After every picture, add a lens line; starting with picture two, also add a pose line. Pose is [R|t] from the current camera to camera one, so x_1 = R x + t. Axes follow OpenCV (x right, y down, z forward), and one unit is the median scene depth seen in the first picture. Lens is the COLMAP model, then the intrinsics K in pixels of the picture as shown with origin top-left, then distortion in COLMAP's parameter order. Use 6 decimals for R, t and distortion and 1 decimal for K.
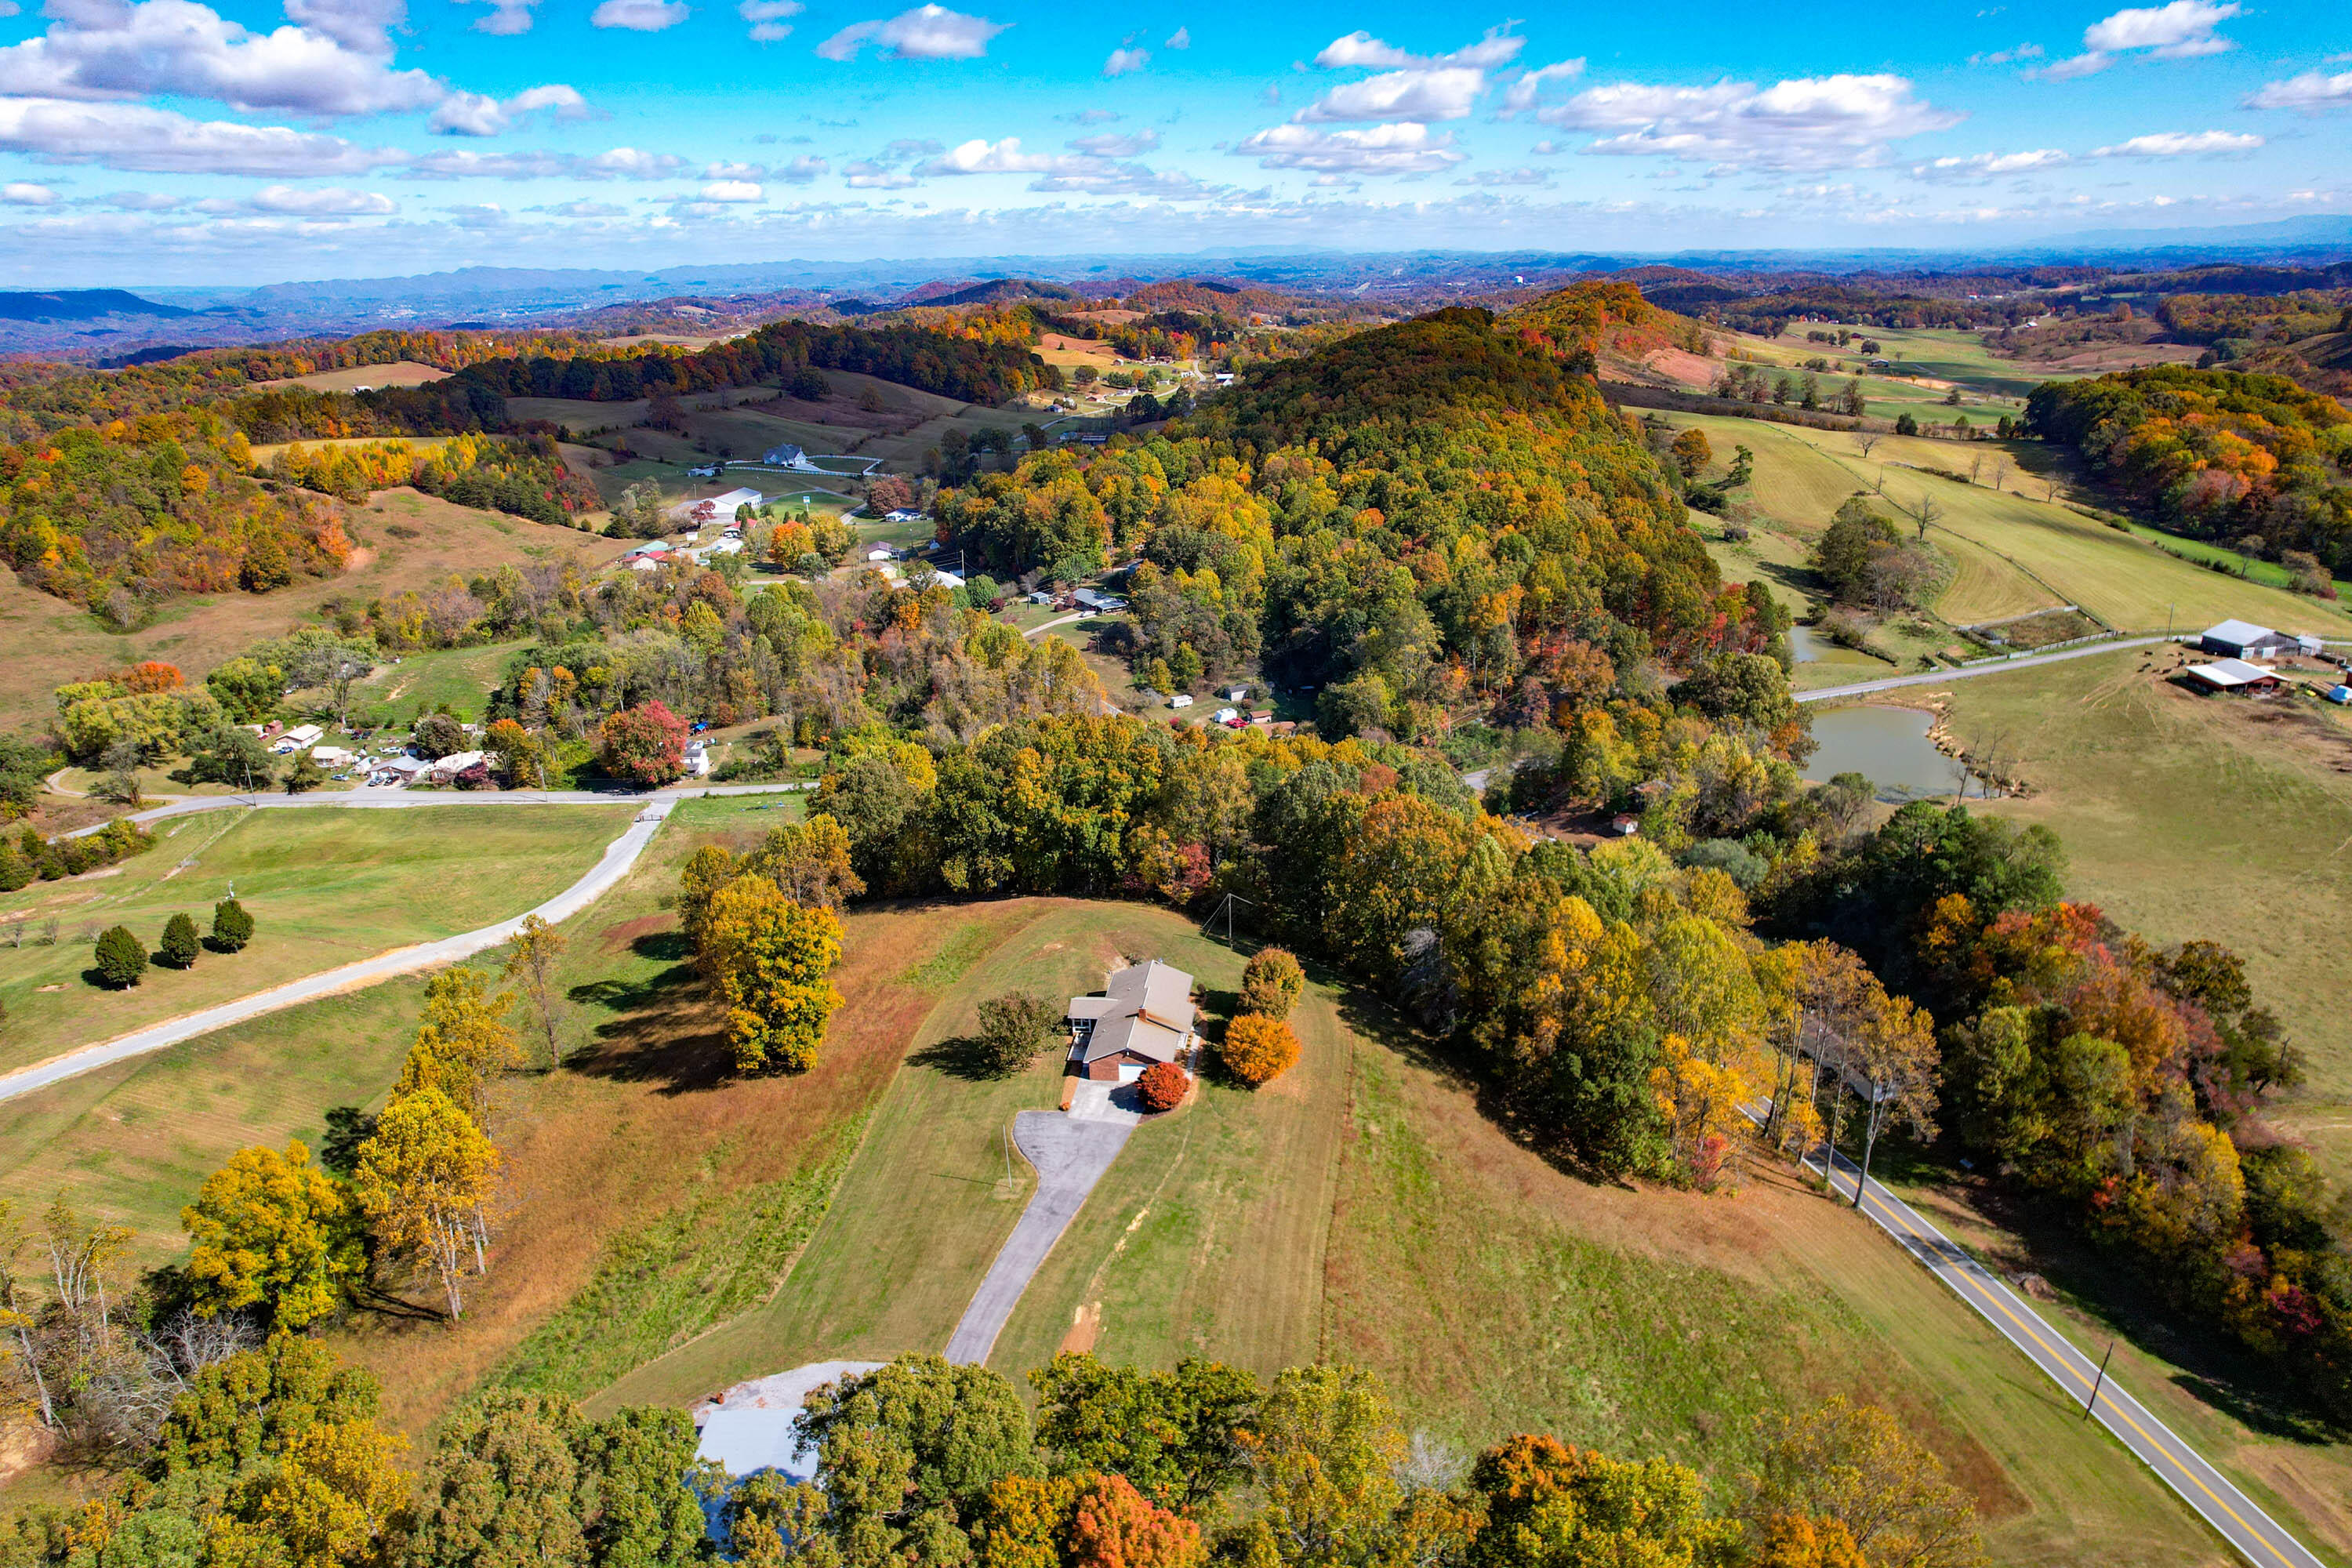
lens RADIAL K [[1498.9, 0, 1169.7], [0, 1498.9, 768.0], [0, 0, 1]] dist [-0.072829, 0.059596]
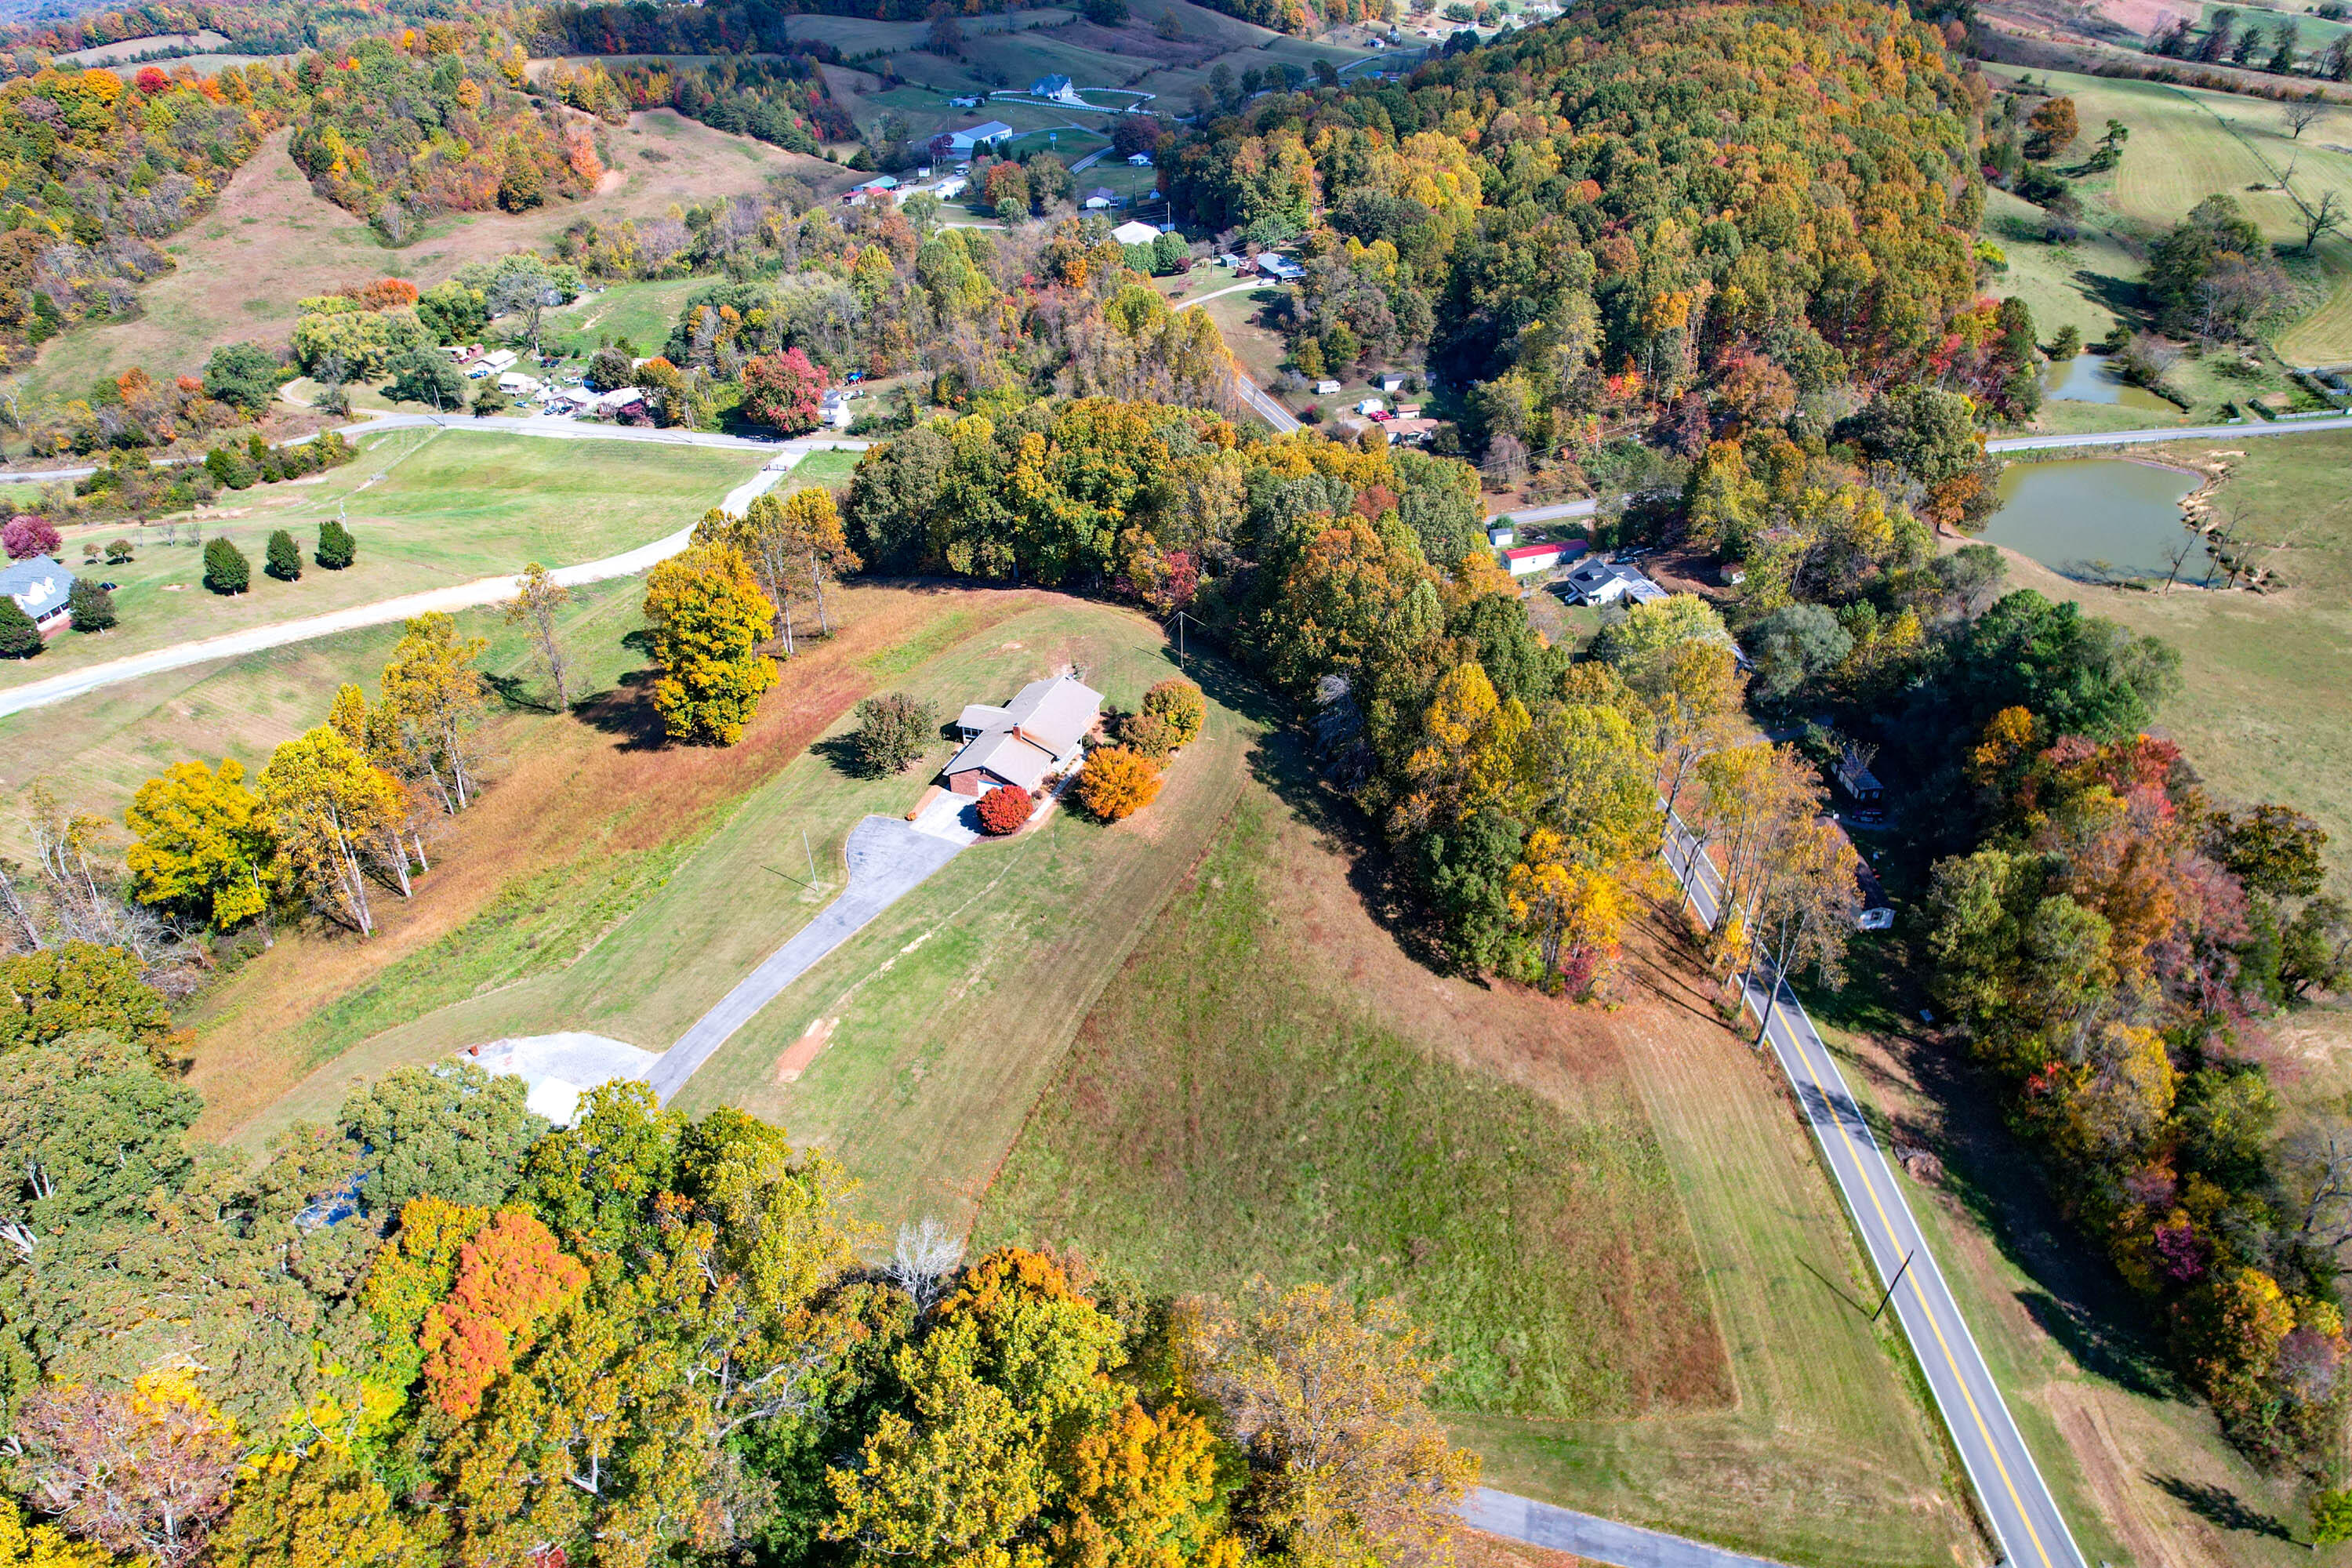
lens RADIAL K [[1498.9, 0, 1169.7], [0, 1498.9, 768.0], [0, 0, 1]] dist [-0.072829, 0.059596]
pose [[0.971893, 0.125845, -0.198966, 0.136140], [-0.078791, 0.970275, 0.228820, -0.020530], [0.221847, -0.206712, 0.952919, 0.049072]]
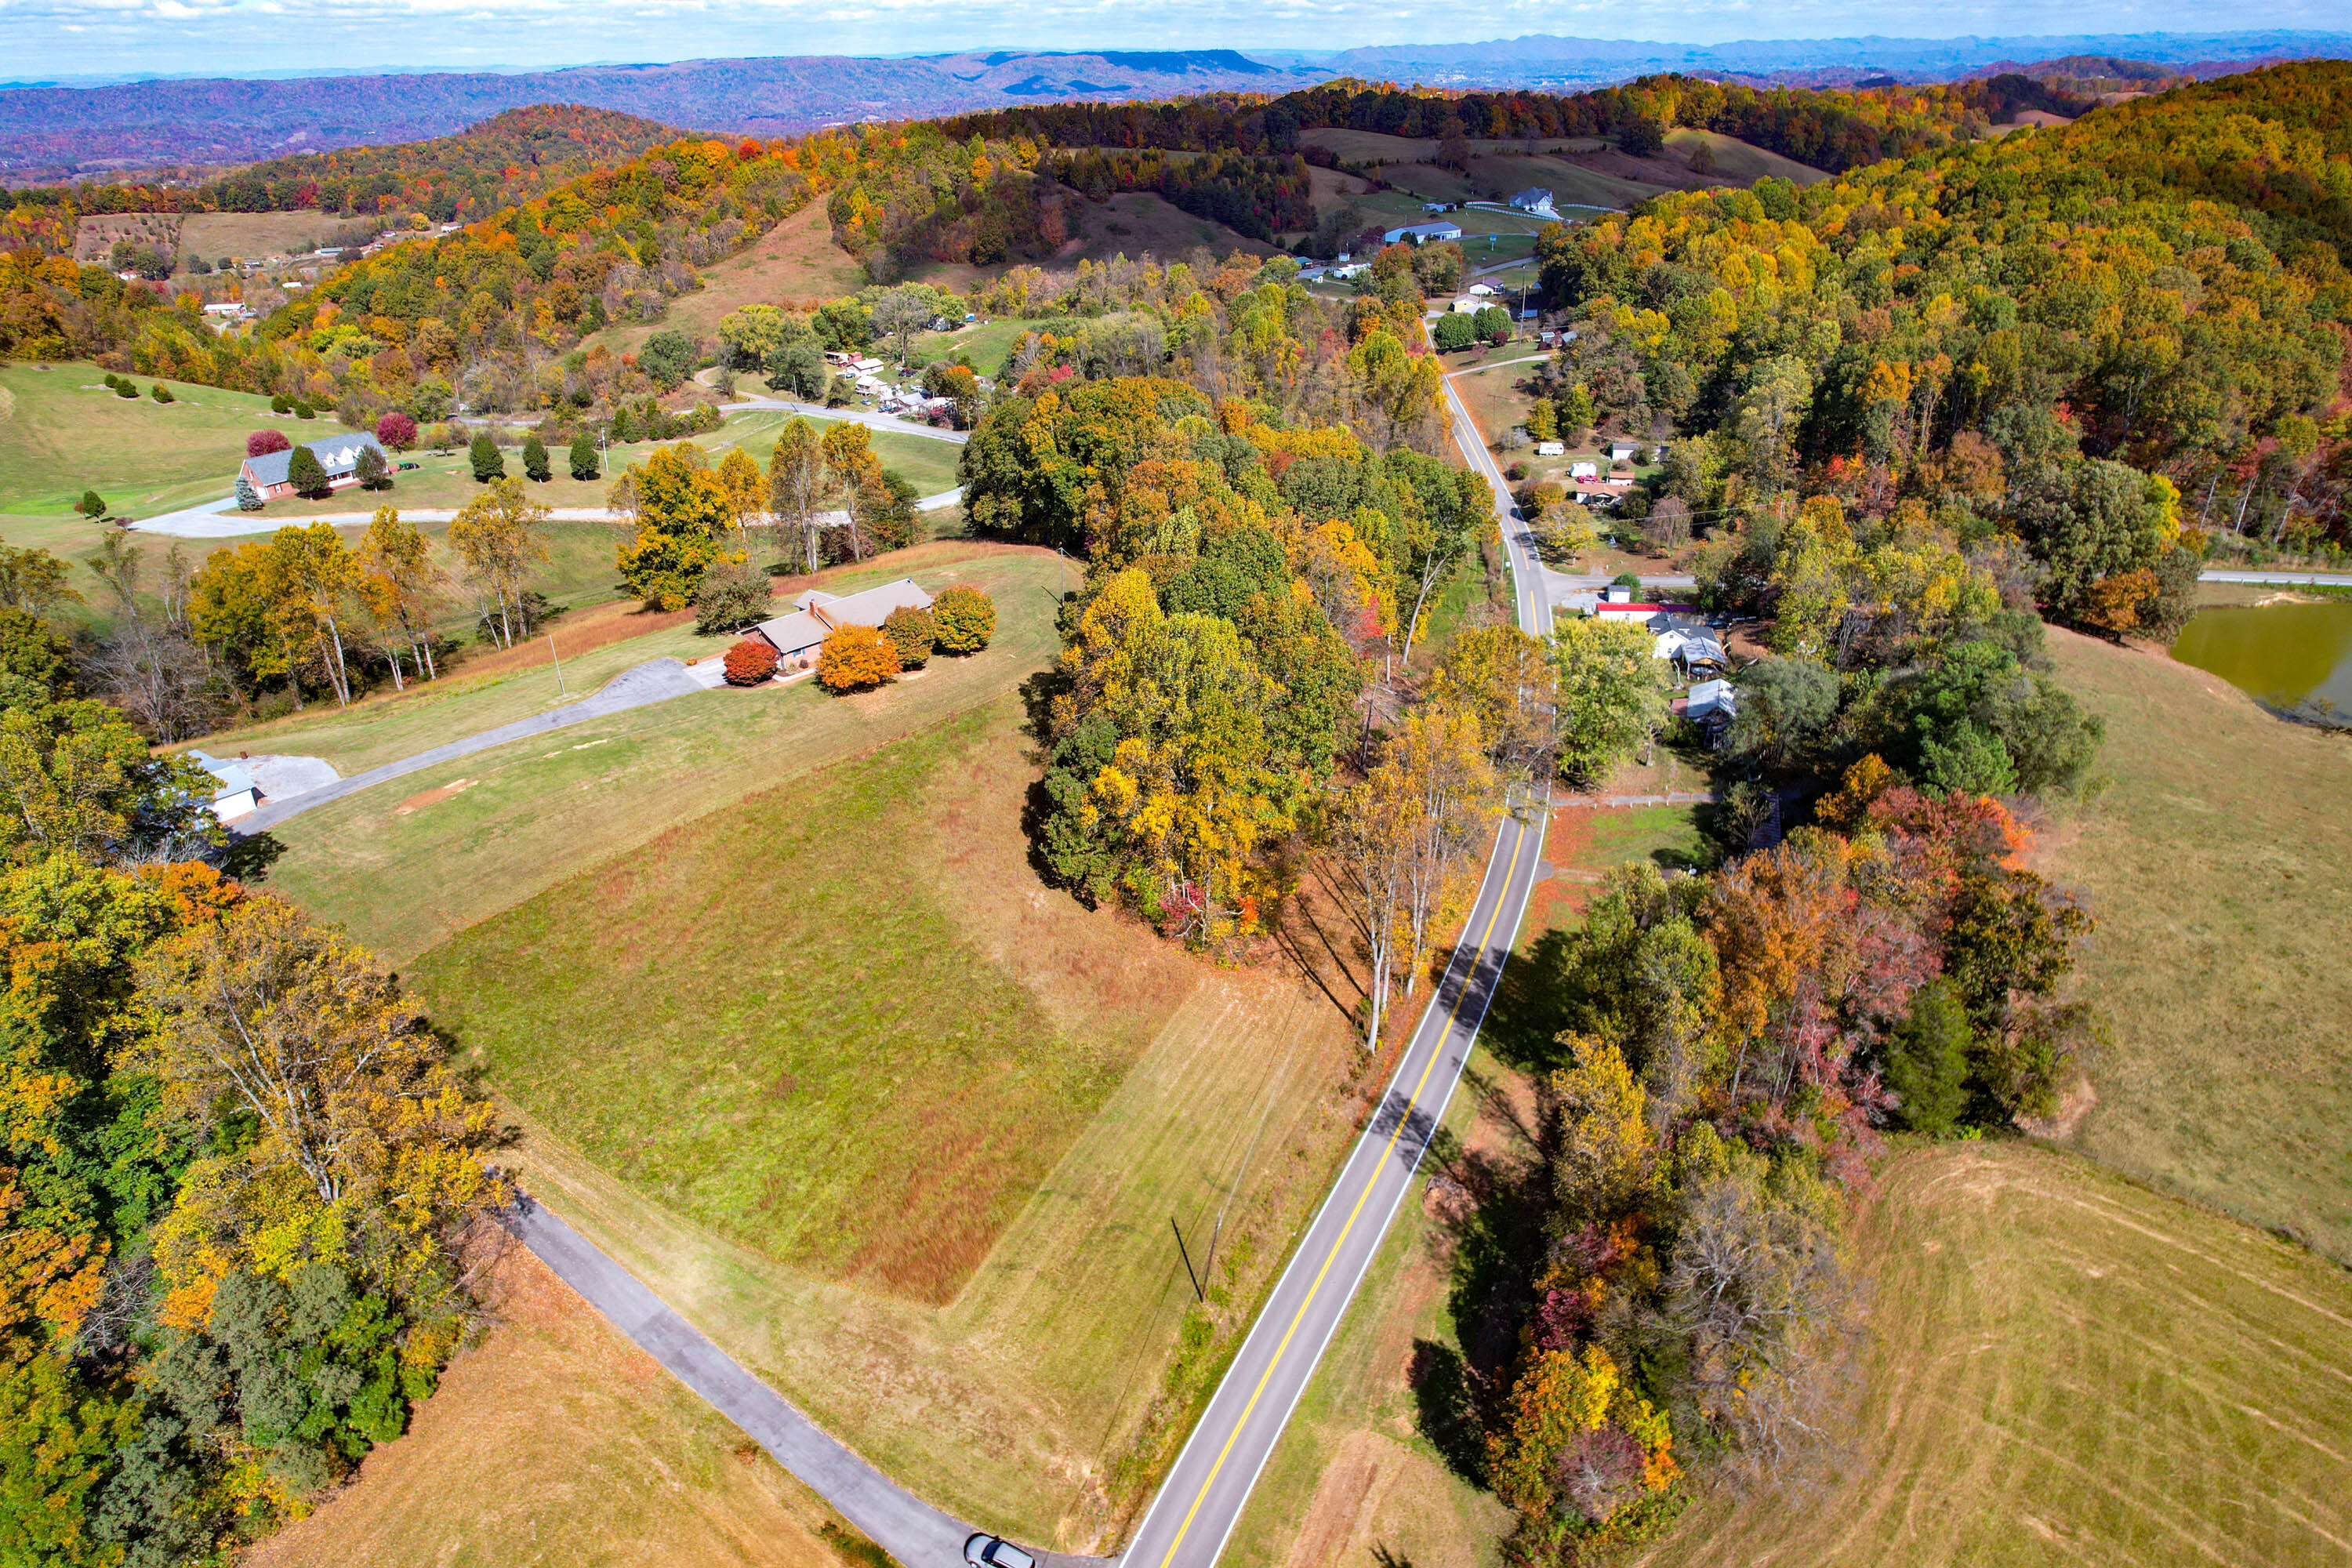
lens RADIAL K [[1498.9, 0, 1169.7], [0, 1498.9, 768.0], [0, 0, 1]] dist [-0.072829, 0.059596]
pose [[0.802676, 0.268368, -0.532625, 0.373965], [-0.194938, 0.962046, 0.190960, 0.014328], [0.563658, -0.049450, 0.824527, 0.146980]]
